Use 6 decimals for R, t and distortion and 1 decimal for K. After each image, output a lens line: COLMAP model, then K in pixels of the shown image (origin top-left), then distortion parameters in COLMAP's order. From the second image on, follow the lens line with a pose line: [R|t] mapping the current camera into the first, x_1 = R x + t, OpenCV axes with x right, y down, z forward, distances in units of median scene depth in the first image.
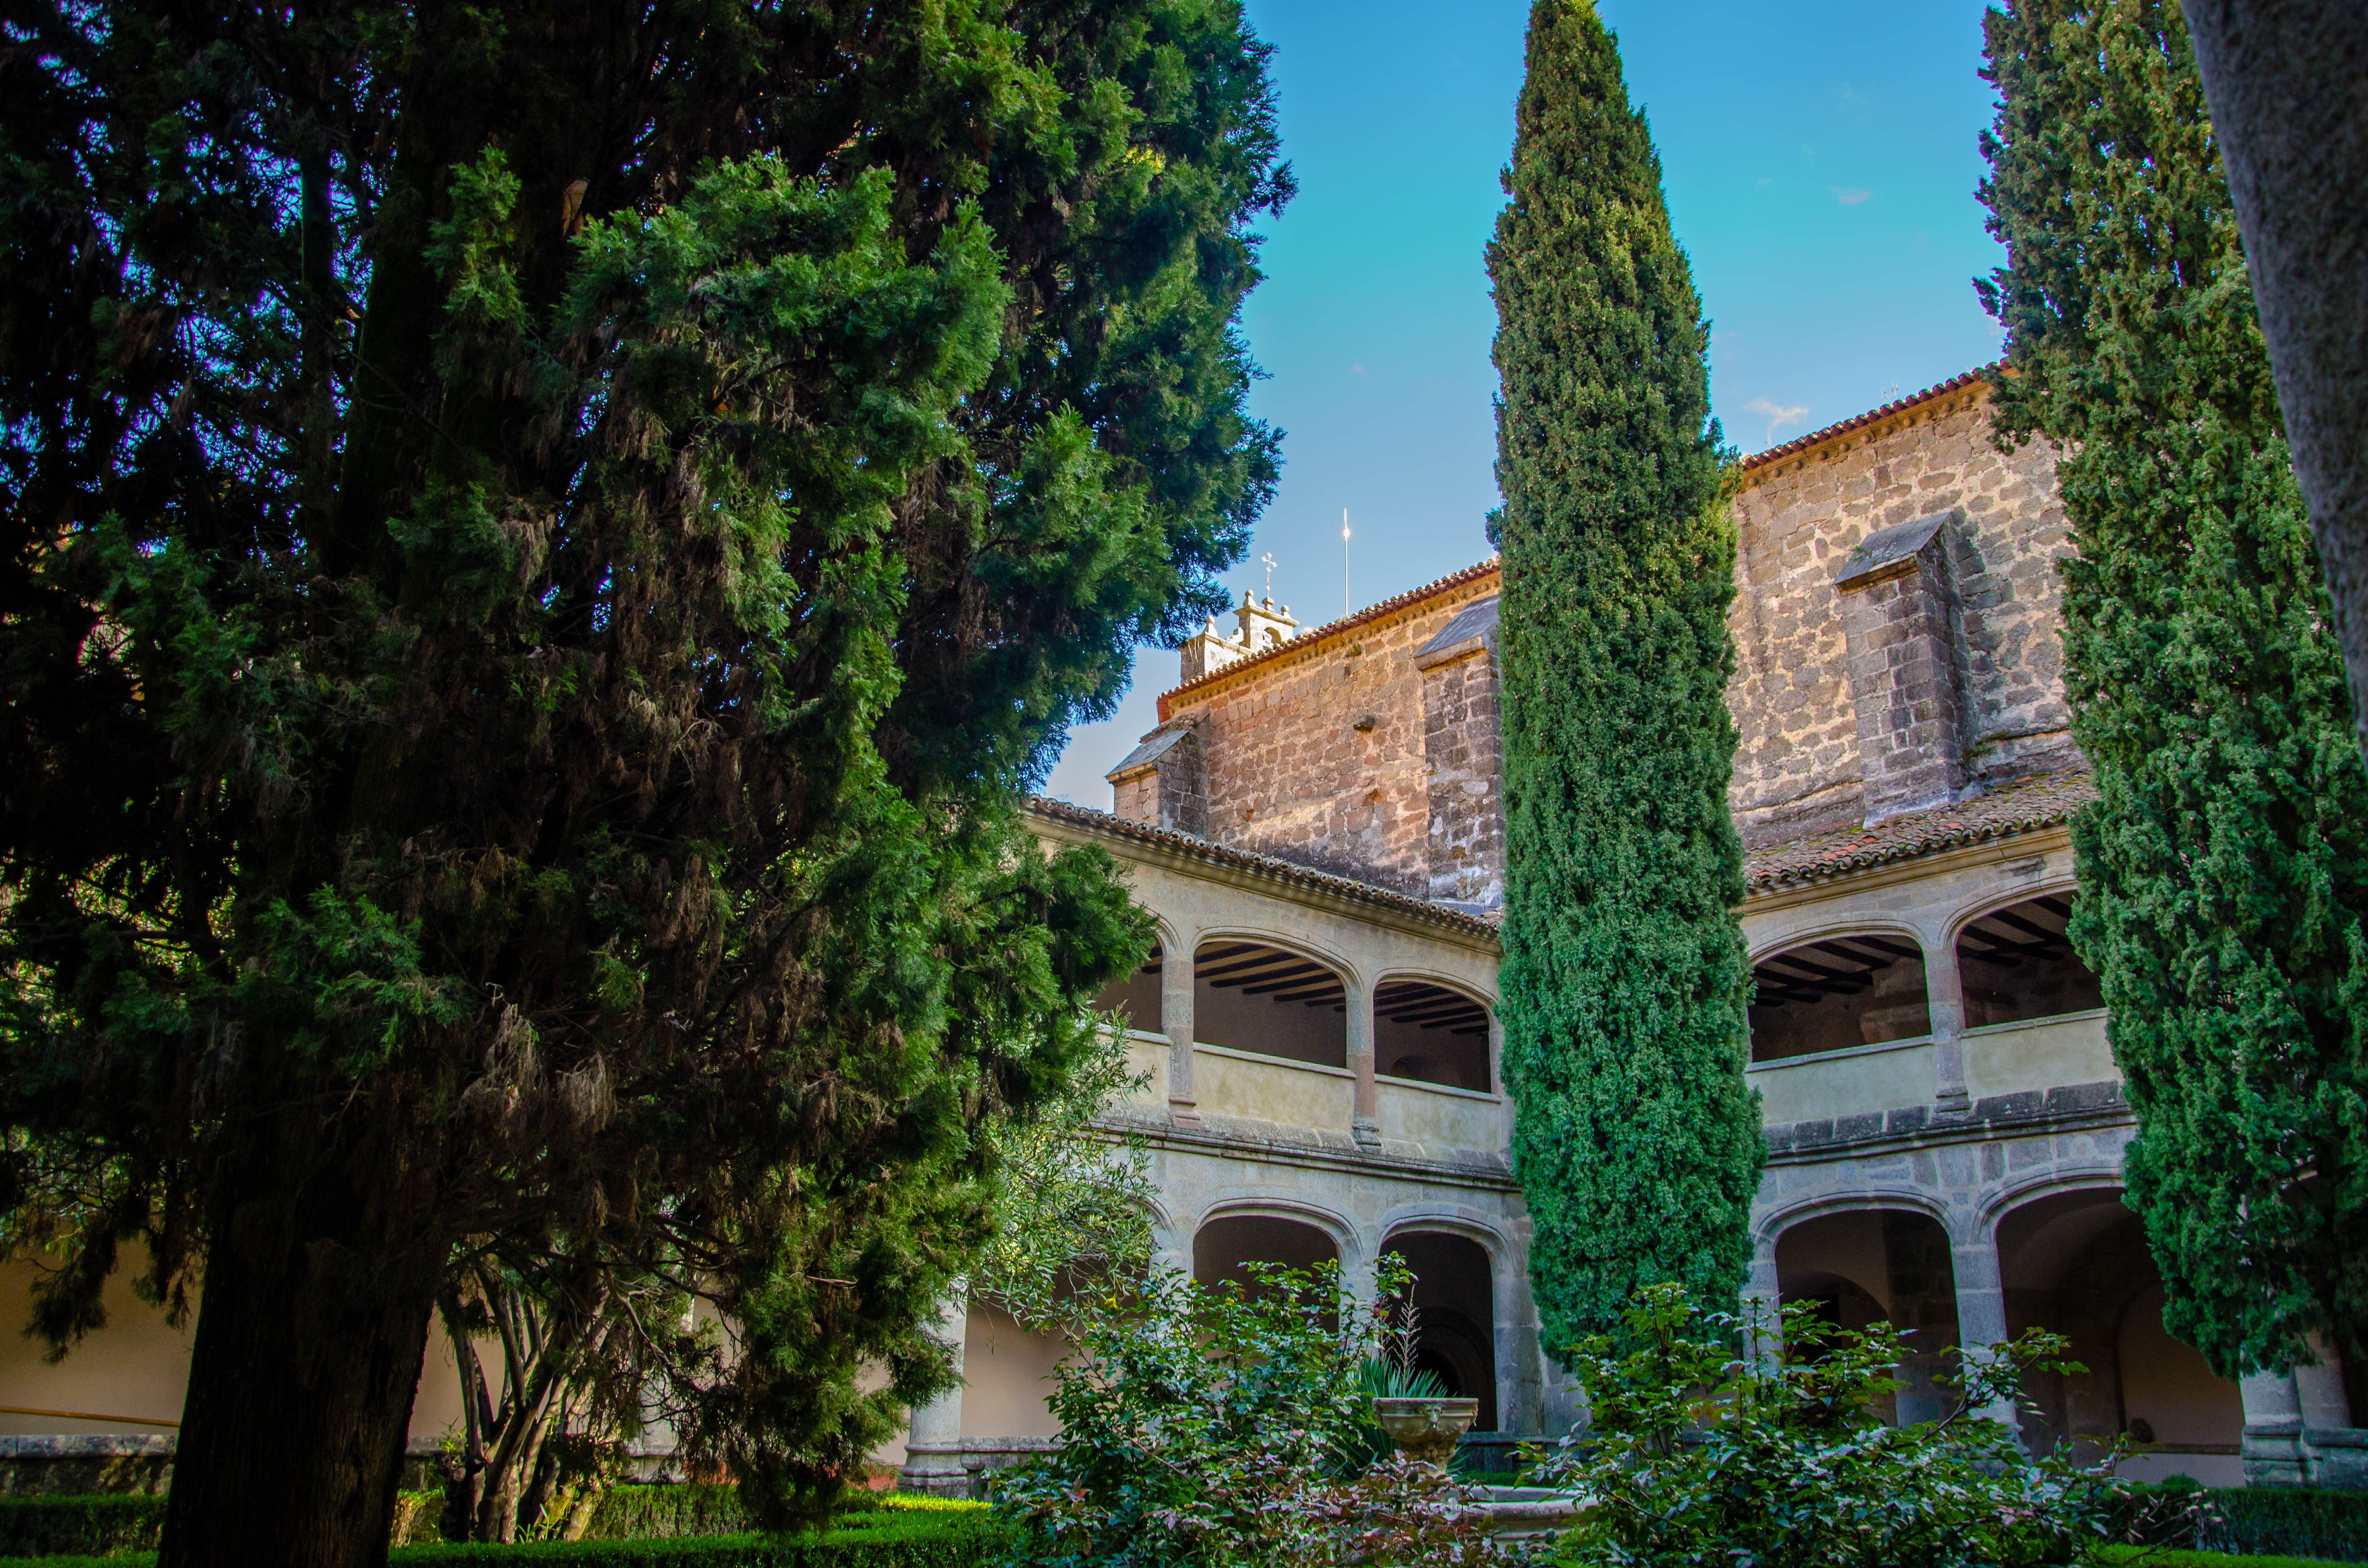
lens RADIAL K [[1854.9, 0, 1189.5], [0, 1854.9, 792.3], [0, 0, 1]] dist [-0.166296, 0.143100]
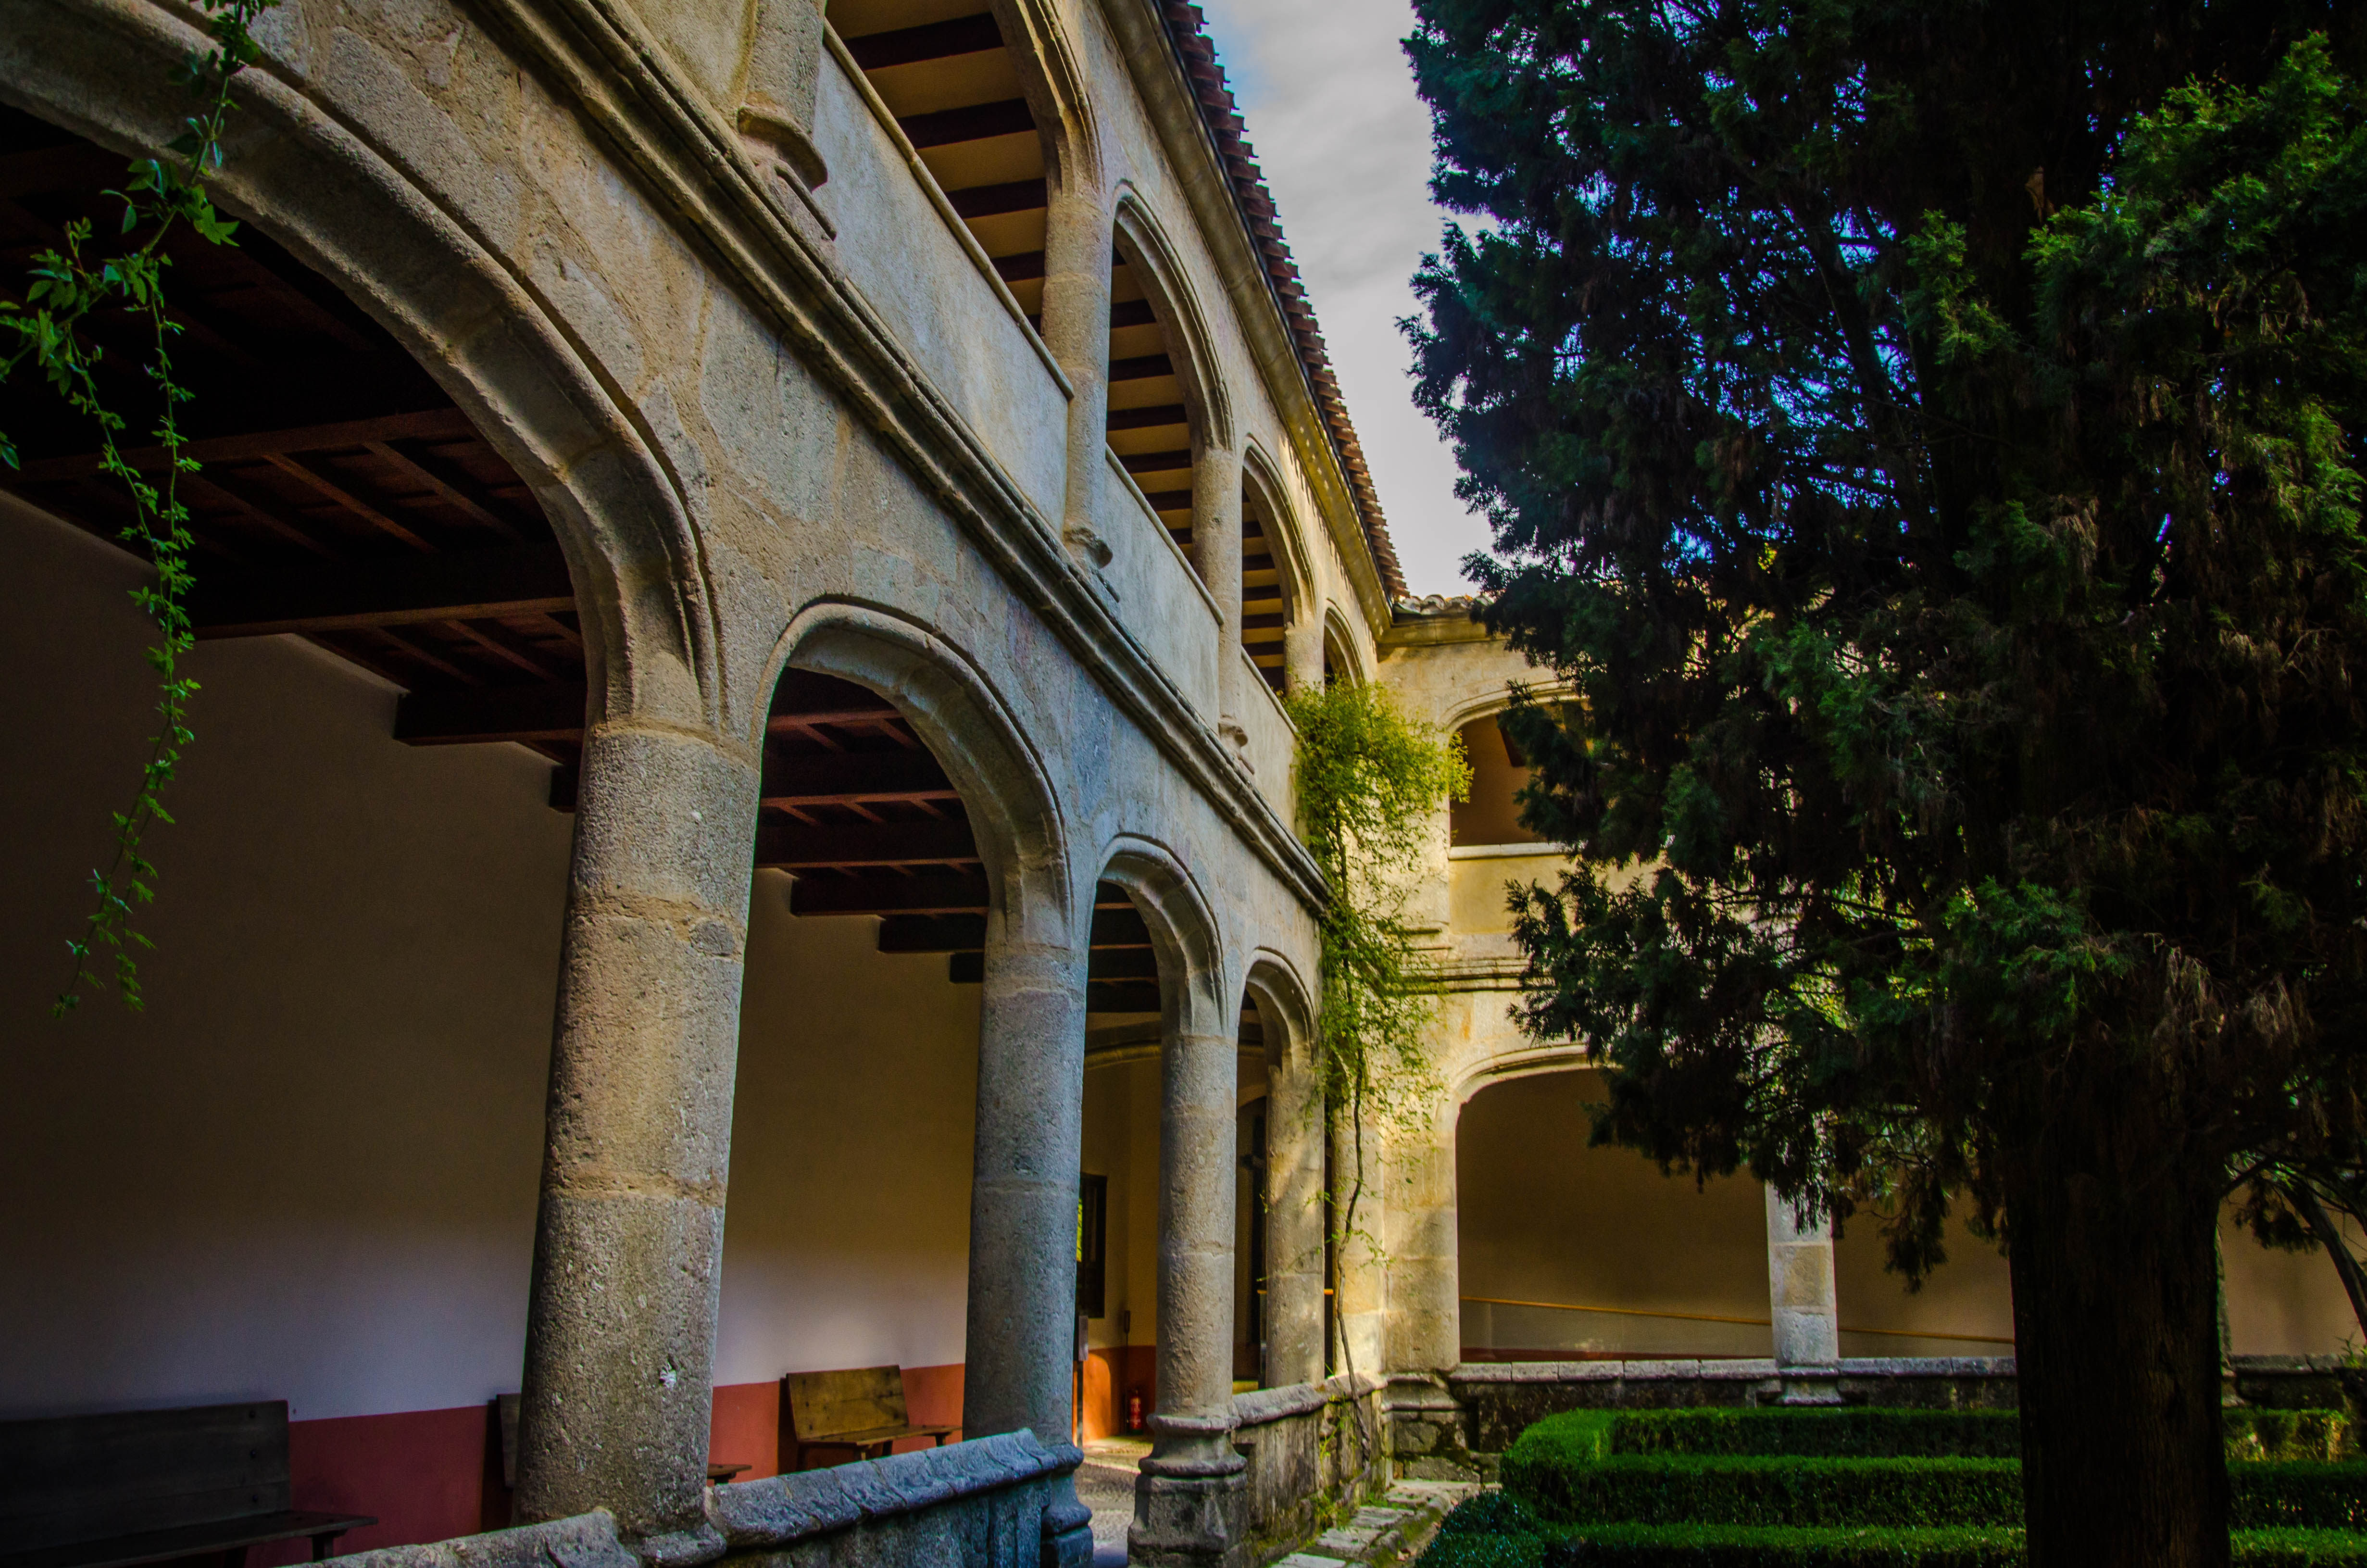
lens RADIAL K [[1854.4, 0, 1189.0], [0, 1854.4, 792.3], [0, 0, 1]] dist [-0.166296, 0.143100]
pose [[0.572278, -0.225271, -0.788512, 0.145072], [0.255007, 0.962744, -0.089971, -0.026179], [0.779403, -0.149588, 0.608403, -0.098179]]
